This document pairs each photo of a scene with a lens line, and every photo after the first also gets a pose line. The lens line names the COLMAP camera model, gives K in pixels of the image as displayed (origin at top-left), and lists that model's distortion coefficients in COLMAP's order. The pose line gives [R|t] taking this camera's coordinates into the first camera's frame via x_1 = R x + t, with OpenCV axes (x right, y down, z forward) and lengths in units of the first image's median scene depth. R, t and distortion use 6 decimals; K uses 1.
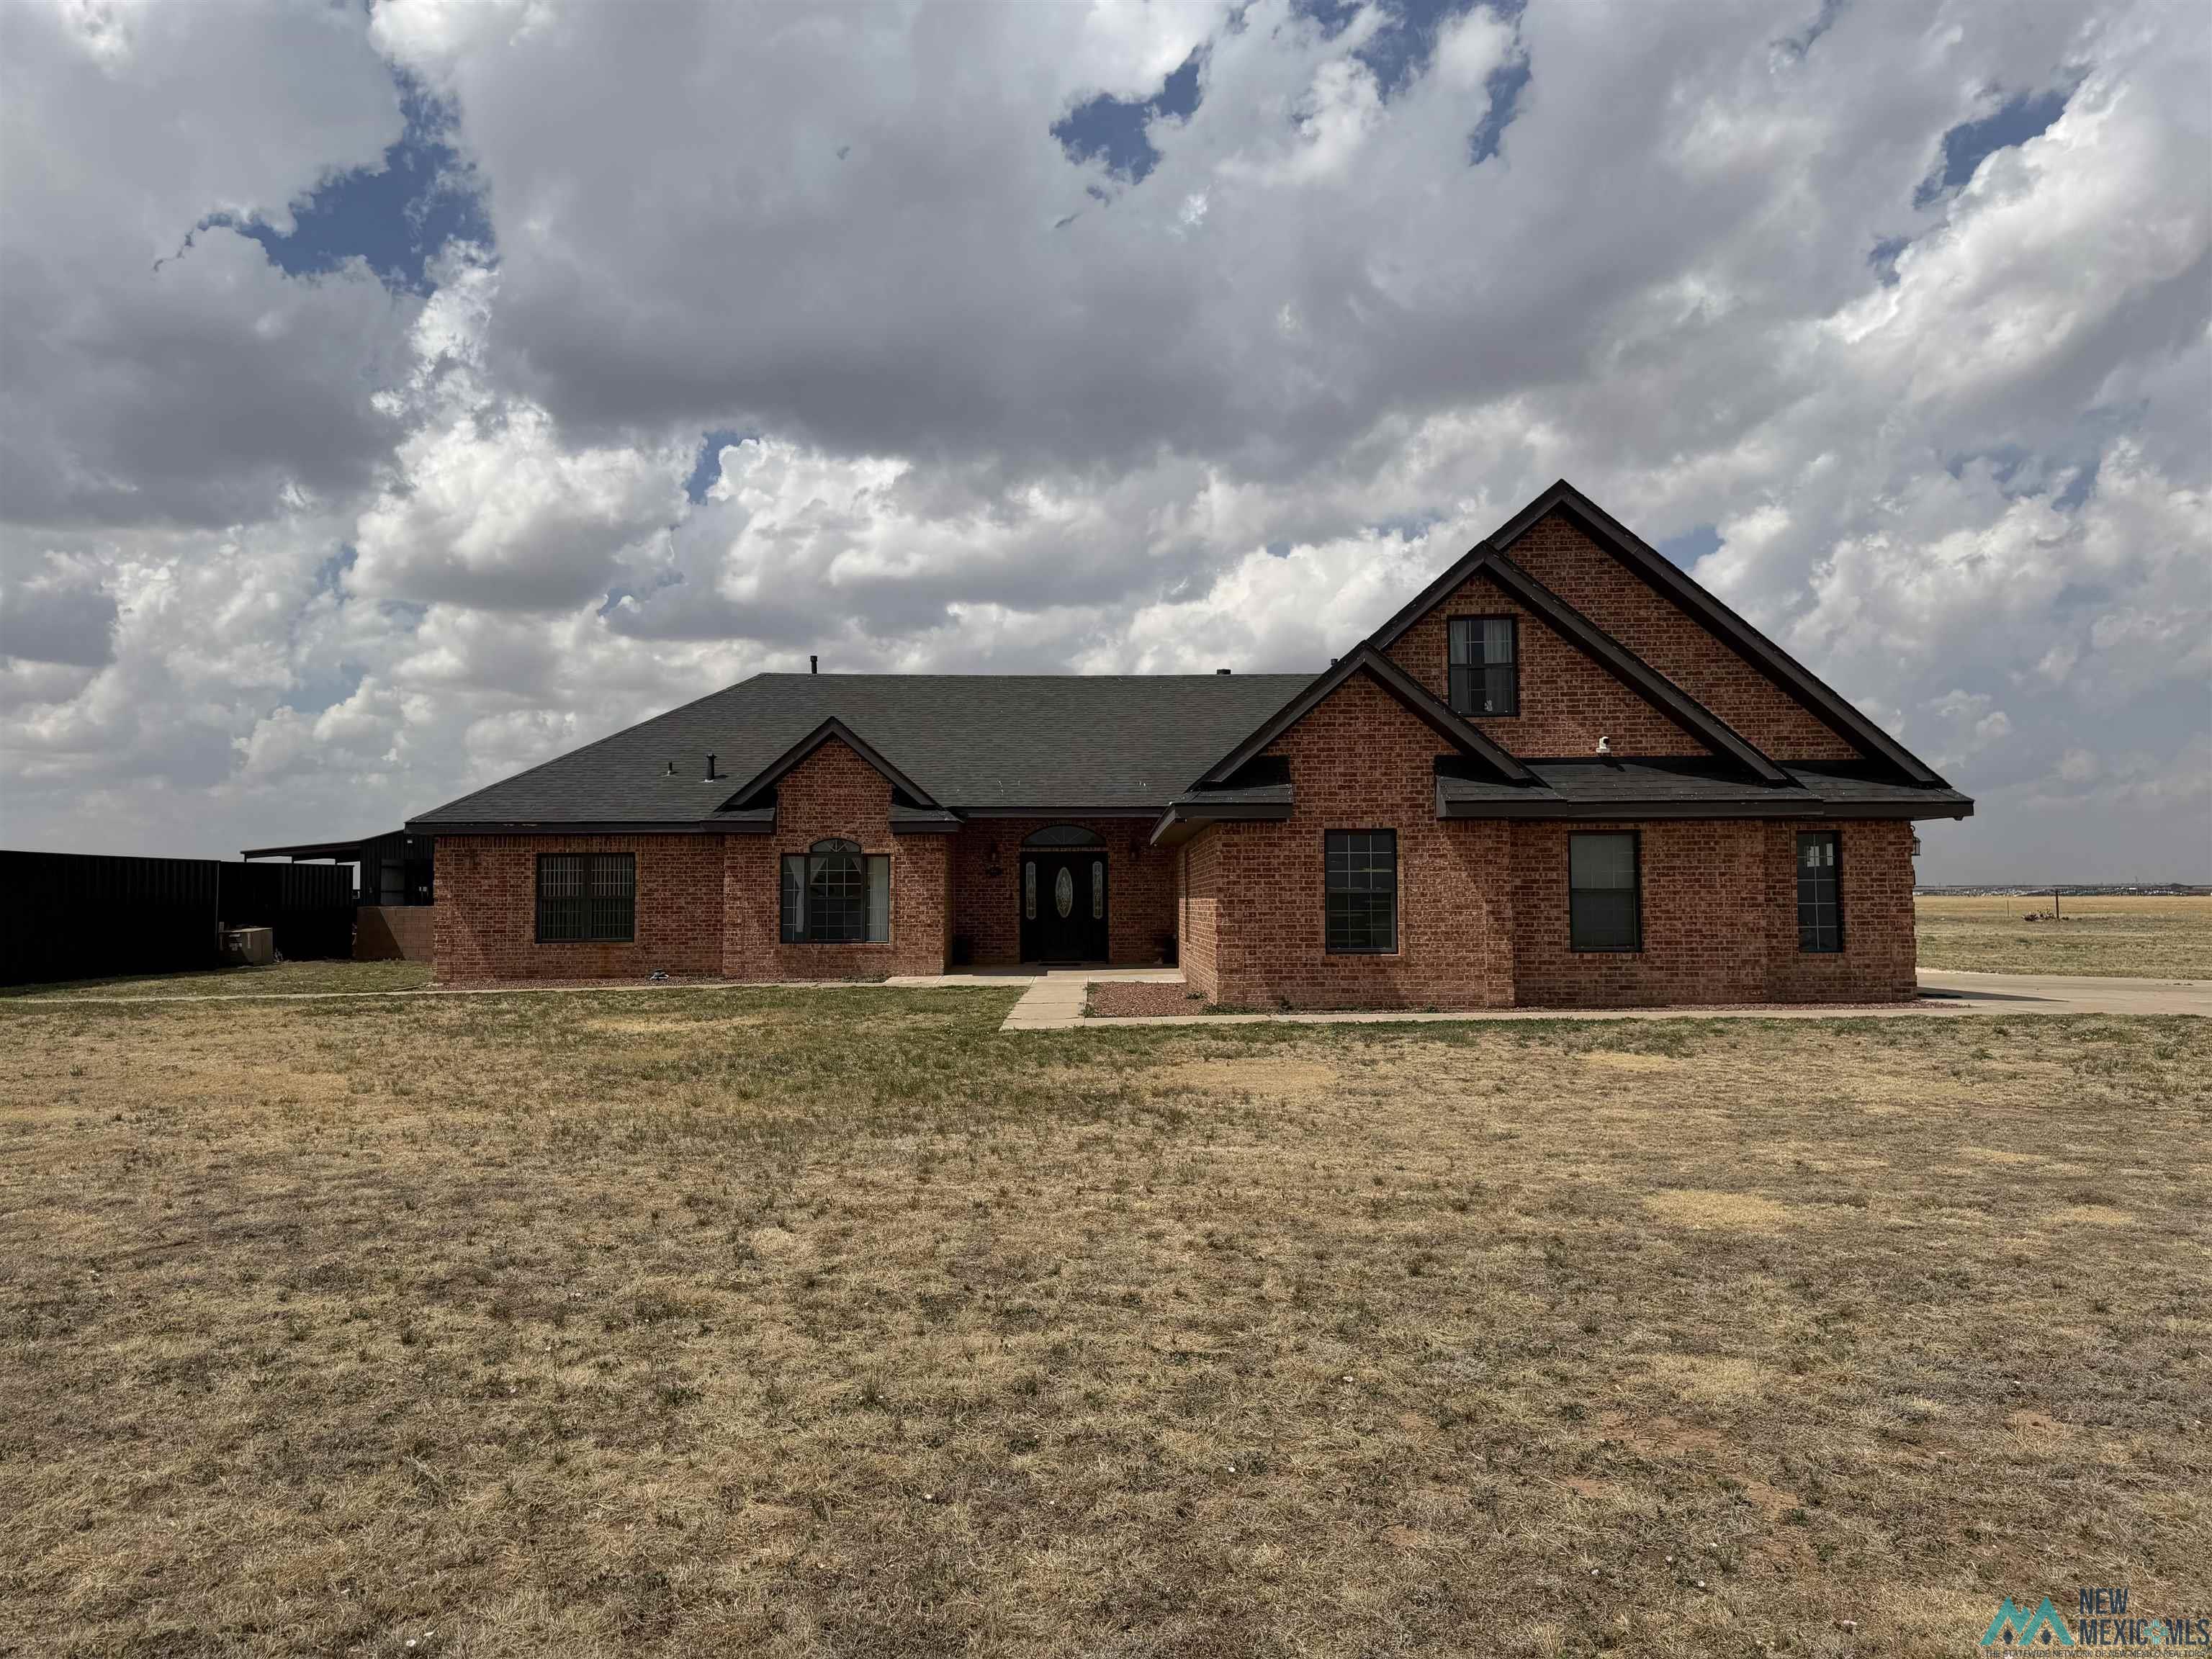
lens RADIAL K [[1545.9, 0, 1106.0], [0, 1545.9, 829.5], [0, 0, 1]] dist [0.000068, -0.000015]
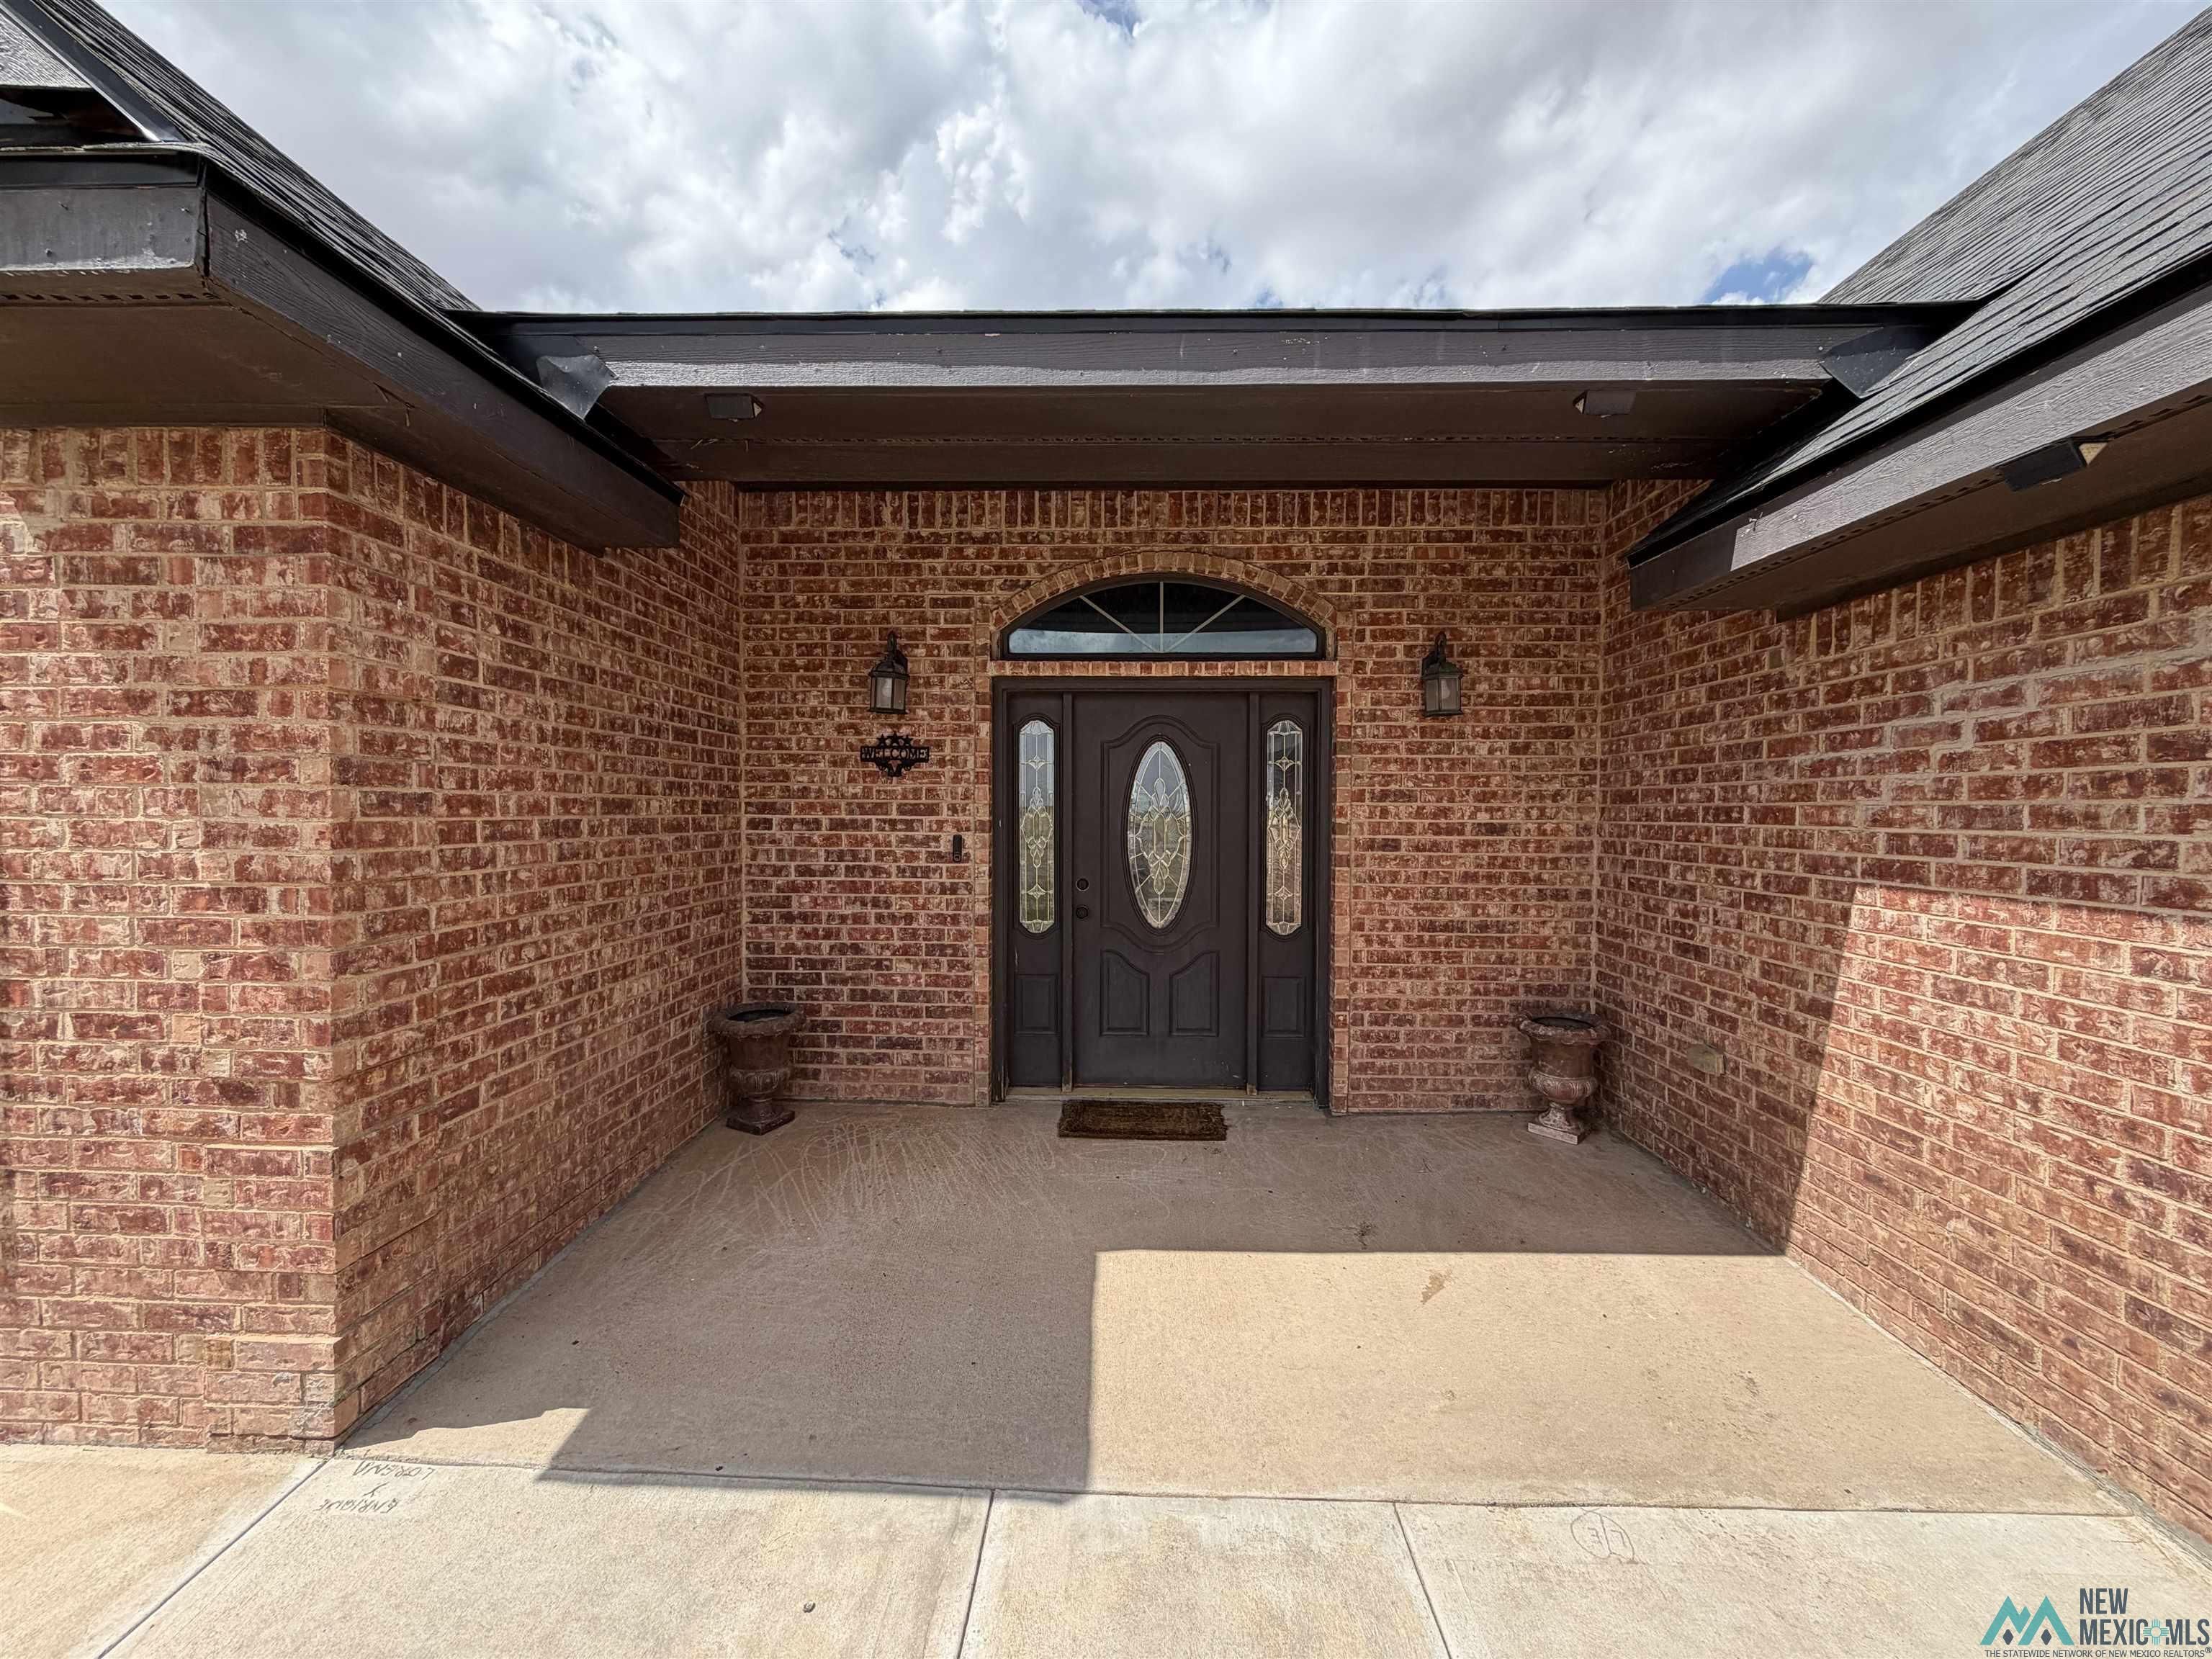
lens RADIAL K [[878.4, 0, 1106.0], [0, 878.4, 829.5], [0, 0, 1]] dist [0.001398, -0.000041]
pose [[0.998928, 0.010807, -0.045003, -0.031298], [-0.008016, 0.998060, 0.061742, 0.031523], [0.045583, -0.061315, 0.997077, 0.880736]]
